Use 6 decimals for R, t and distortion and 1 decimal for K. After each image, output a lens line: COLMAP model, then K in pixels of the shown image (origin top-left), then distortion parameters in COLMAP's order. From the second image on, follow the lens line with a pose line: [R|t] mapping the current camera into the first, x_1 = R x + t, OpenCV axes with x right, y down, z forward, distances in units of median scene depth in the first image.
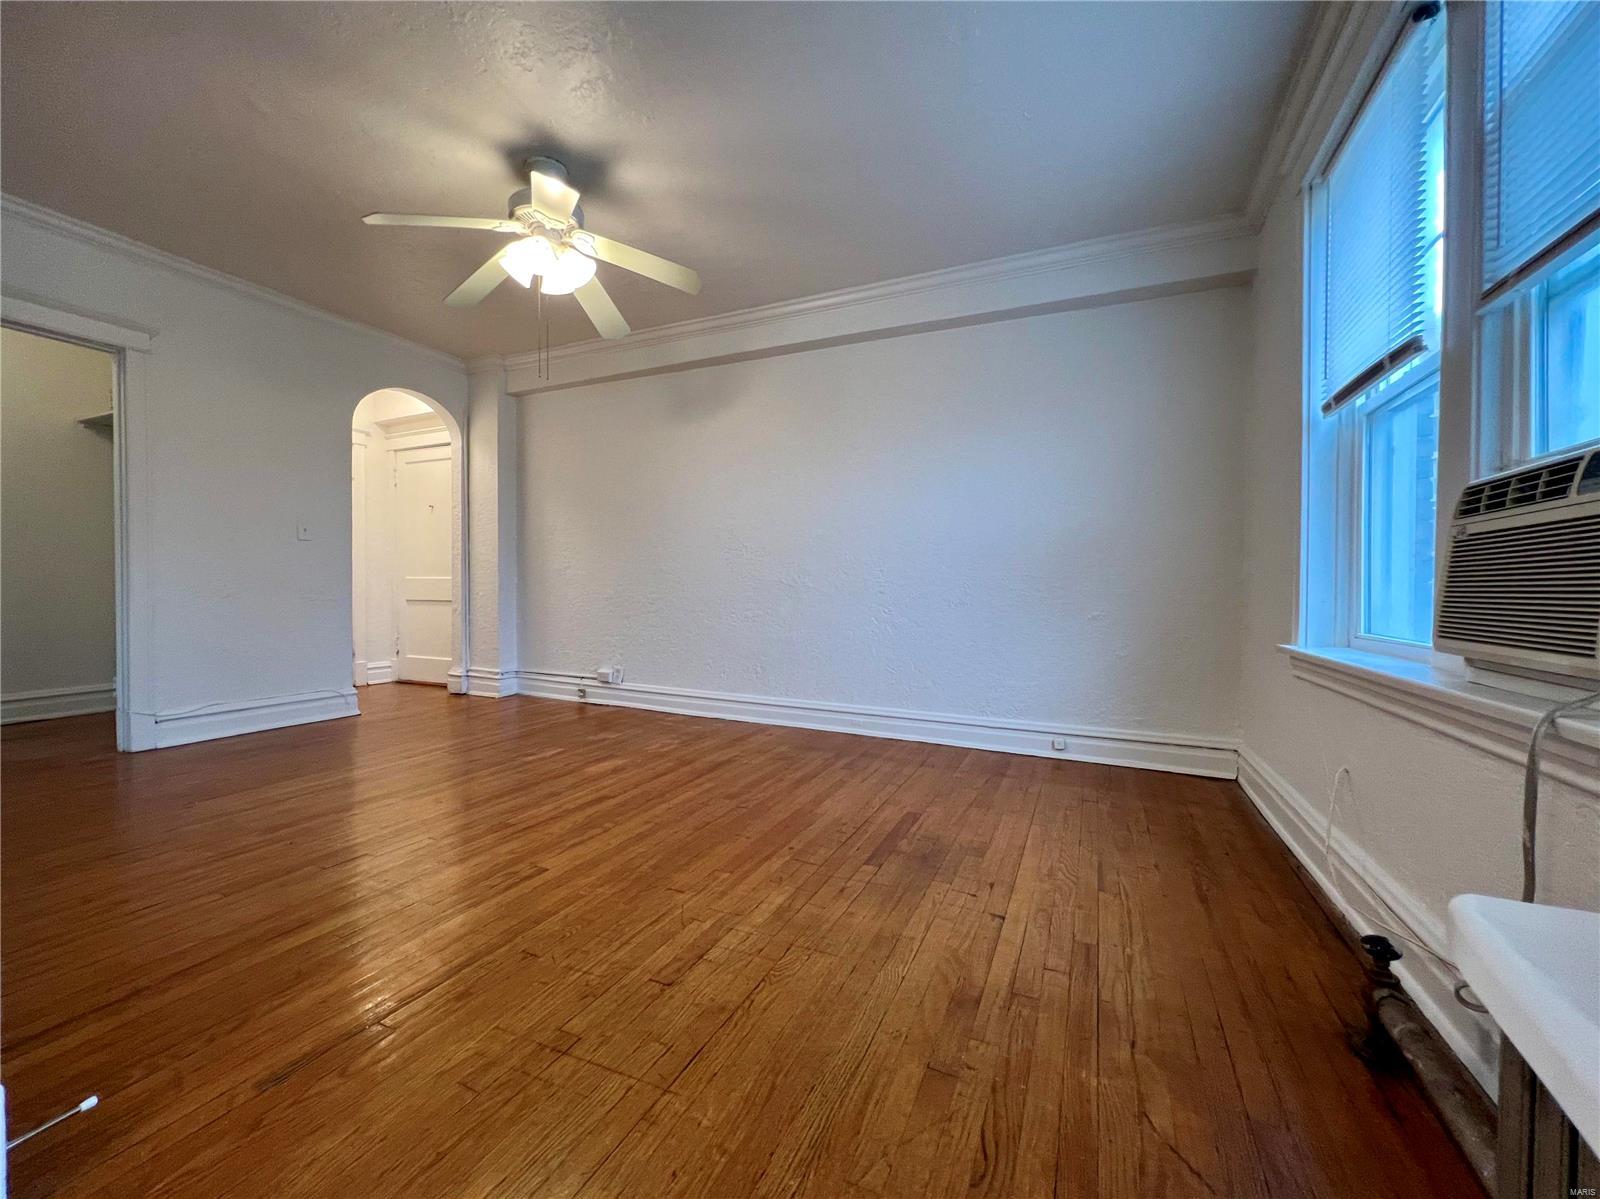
lens RADIAL K [[644.6, 0, 797.9], [0, 644.6, 598.8], [0, 0, 1]] dist [-0.001401, 0.000043]
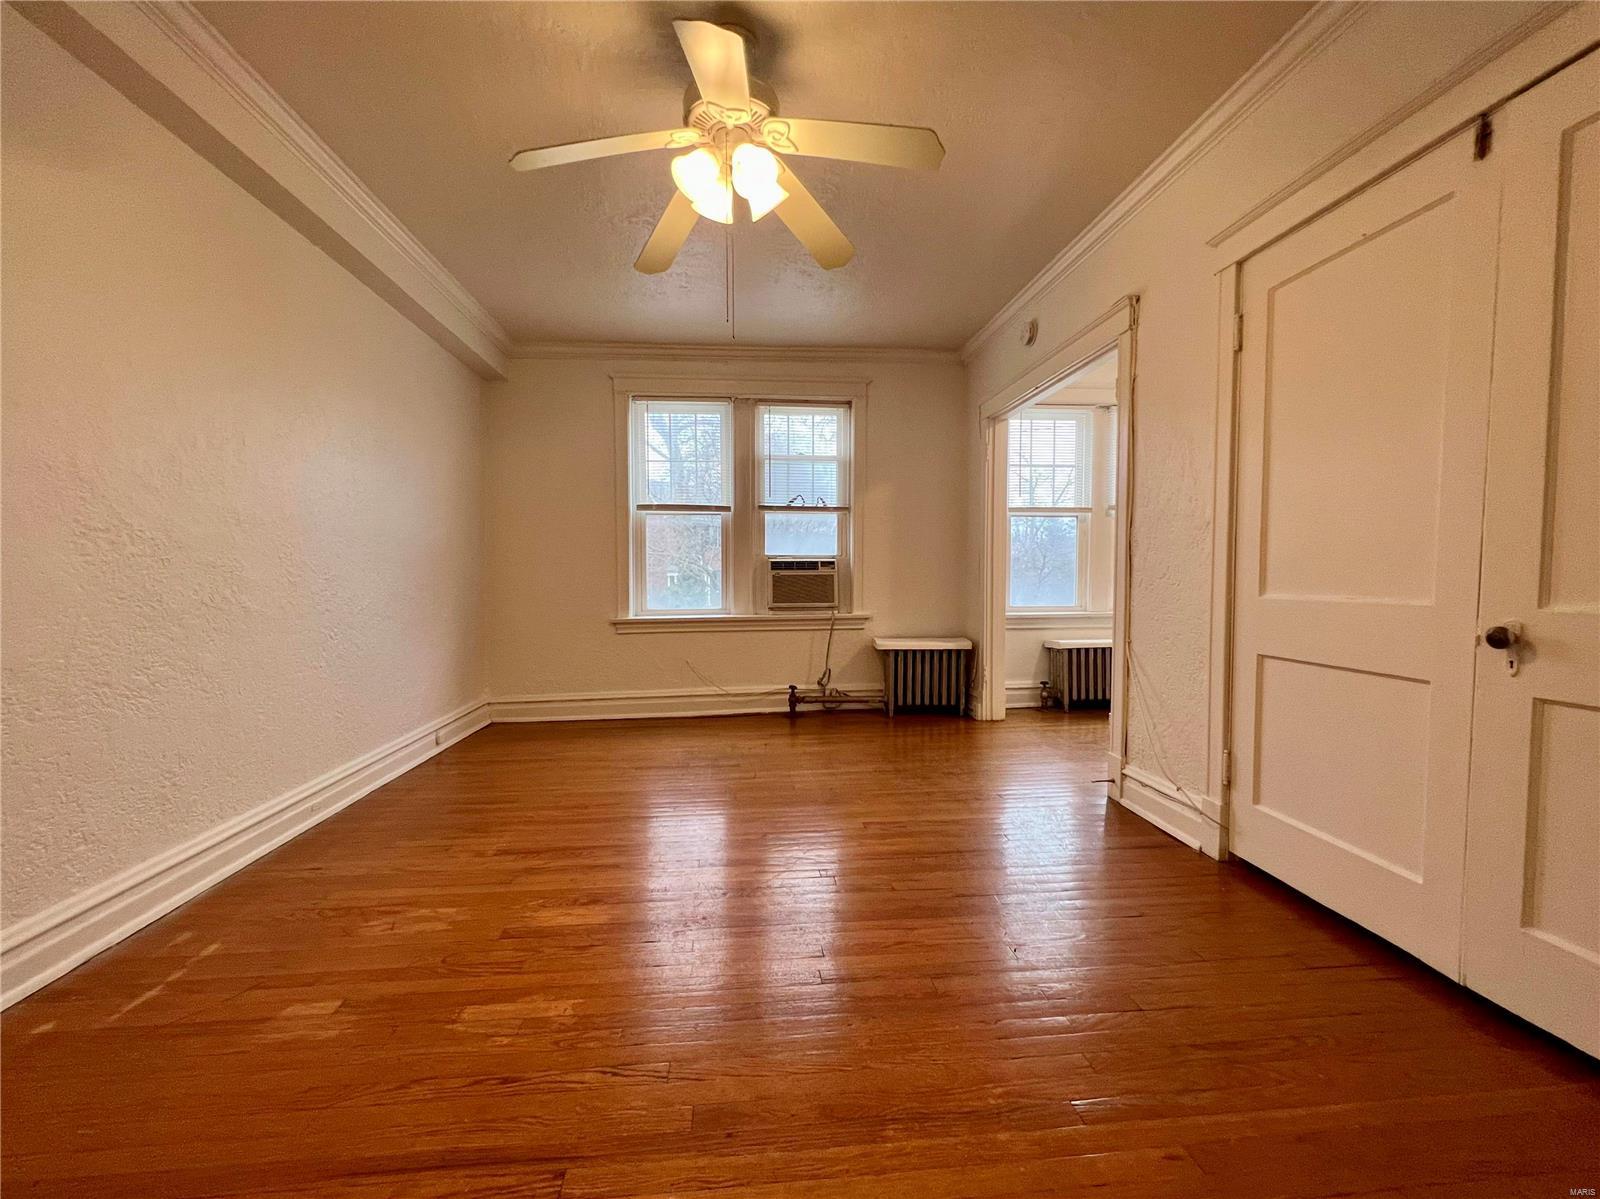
lens RADIAL K [[663.8, 0, 797.8], [0, 663.8, 598.7], [0, 0, 1]] dist [0.000664, 0.000847]
pose [[-0.499337, -0.038958, 0.865531, -1.109240], [0.013885, 0.998500, 0.052953, -0.080820], [-0.866296, 0.038459, -0.498048, 1.329392]]
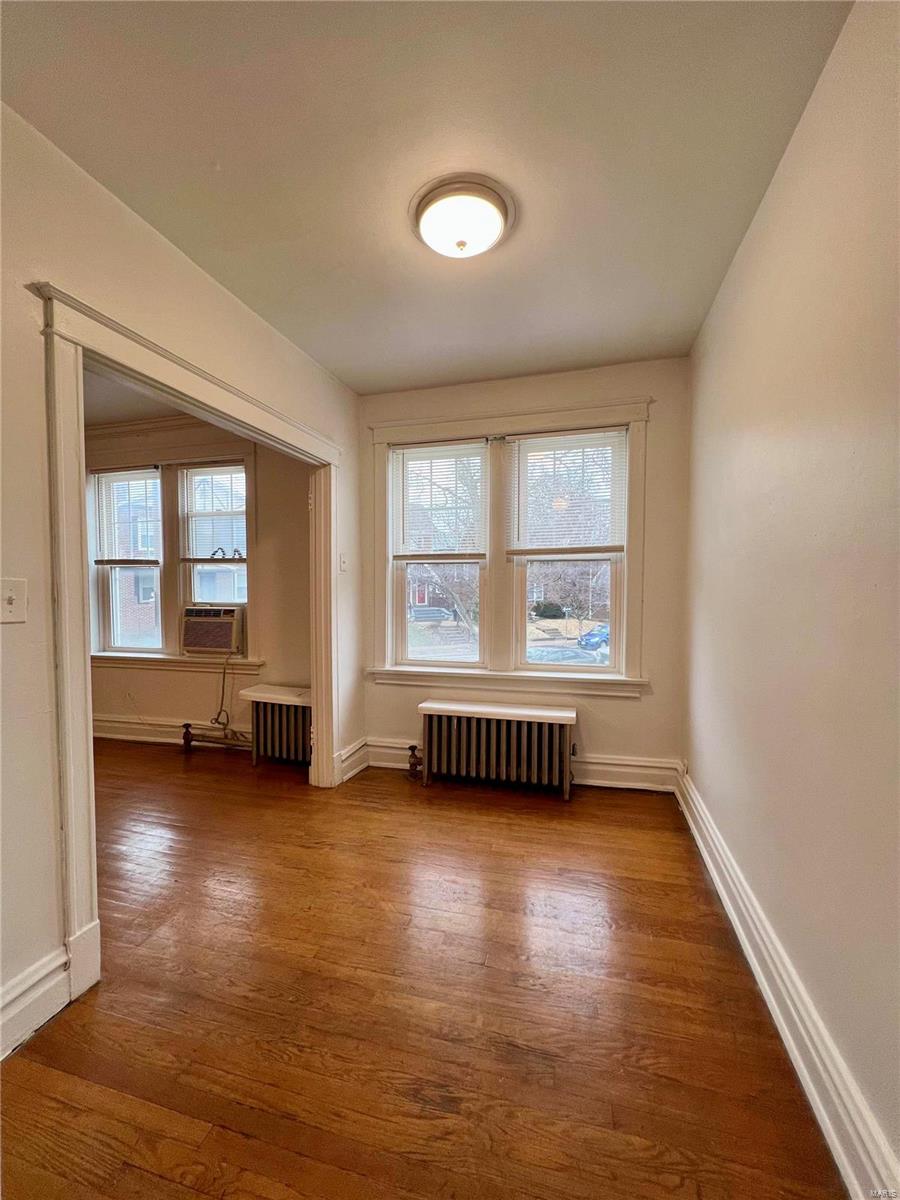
lens RADIAL K [[484.2, 0, 450.0], [0, 484.2, 600.0], [0, 0, 1]] dist [-0.000548, -0.000028]
pose [[-0.166095, -0.031257, 0.985614, -1.075752], [0.012474, 0.999351, 0.033795, -0.154269], [-0.986031, 0.017908, -0.165597, -0.060123]]
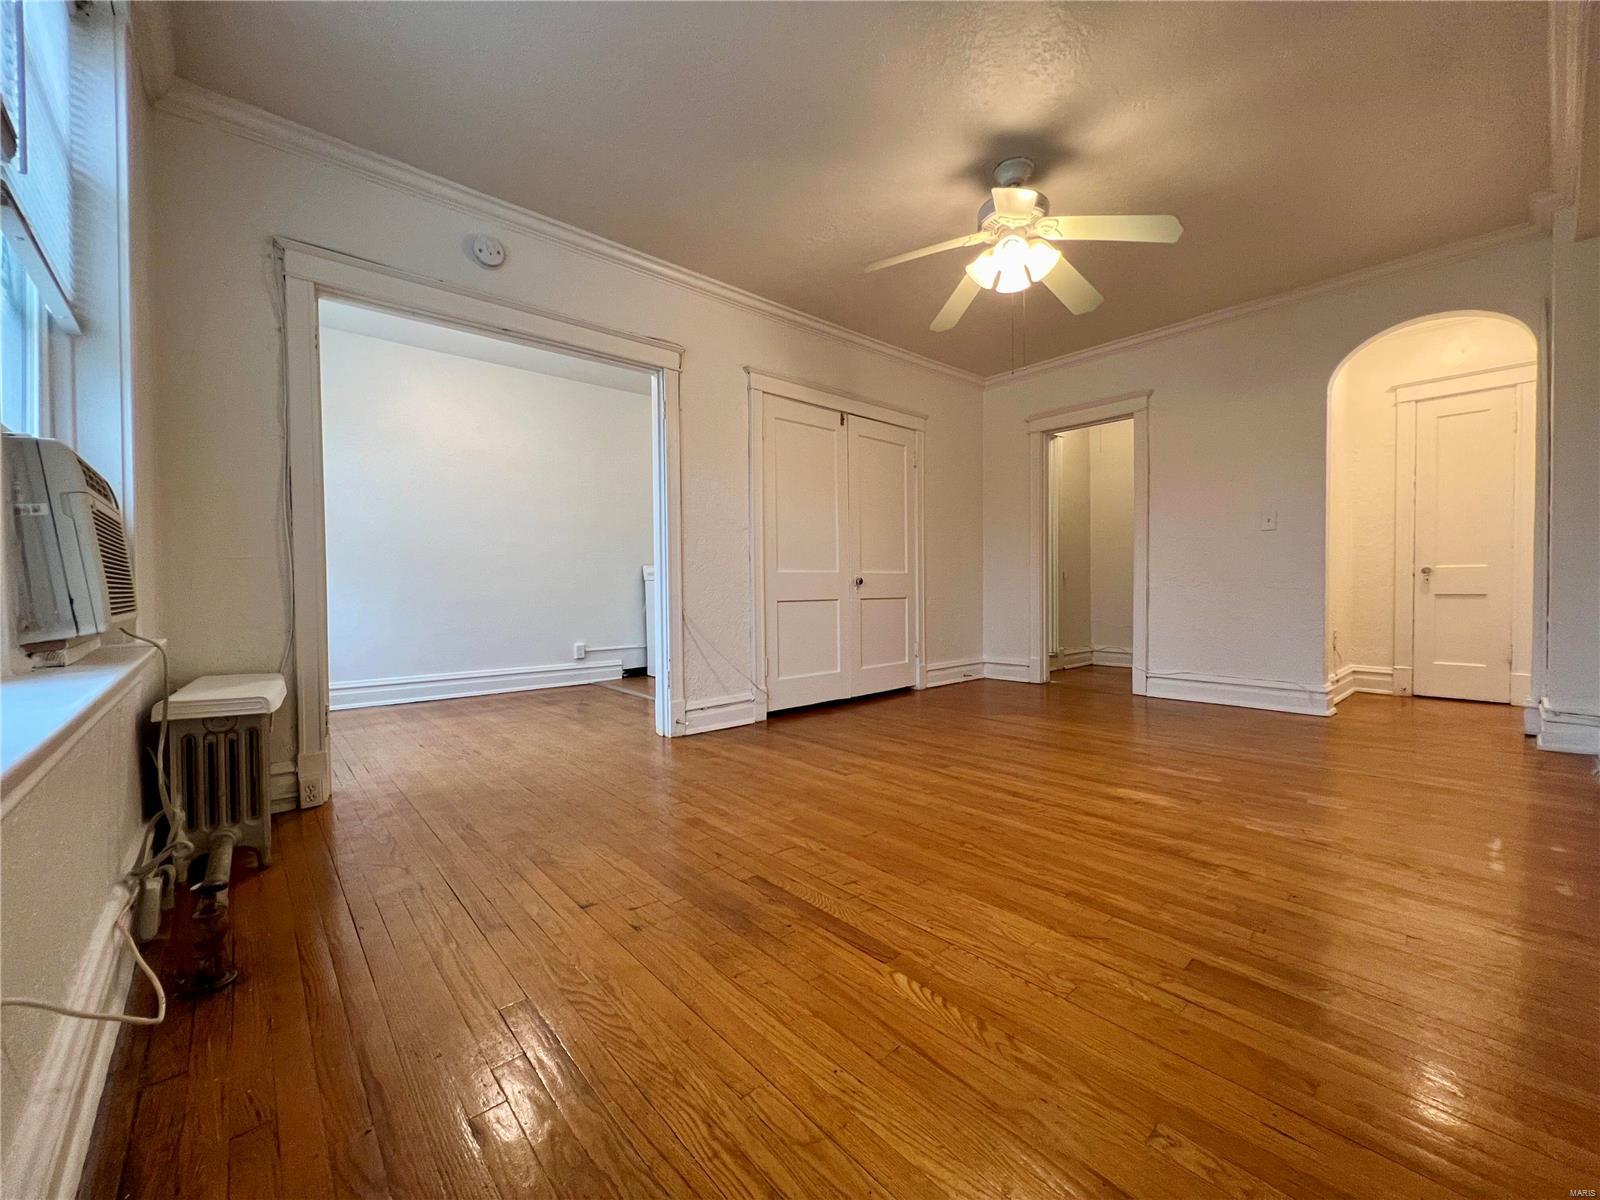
lens RADIAL K [[641.4, 0, 804.6], [0, 641.4, 593.9], [0, 0, 1]] dist [-0.001198, -0.000143]
pose [[-0.401665, 0.007264, -0.915758, 0.702043], [-0.006738, 0.999918, 0.010887, 0.005140], [0.915762, 0.010543, -0.401583, 1.111421]]
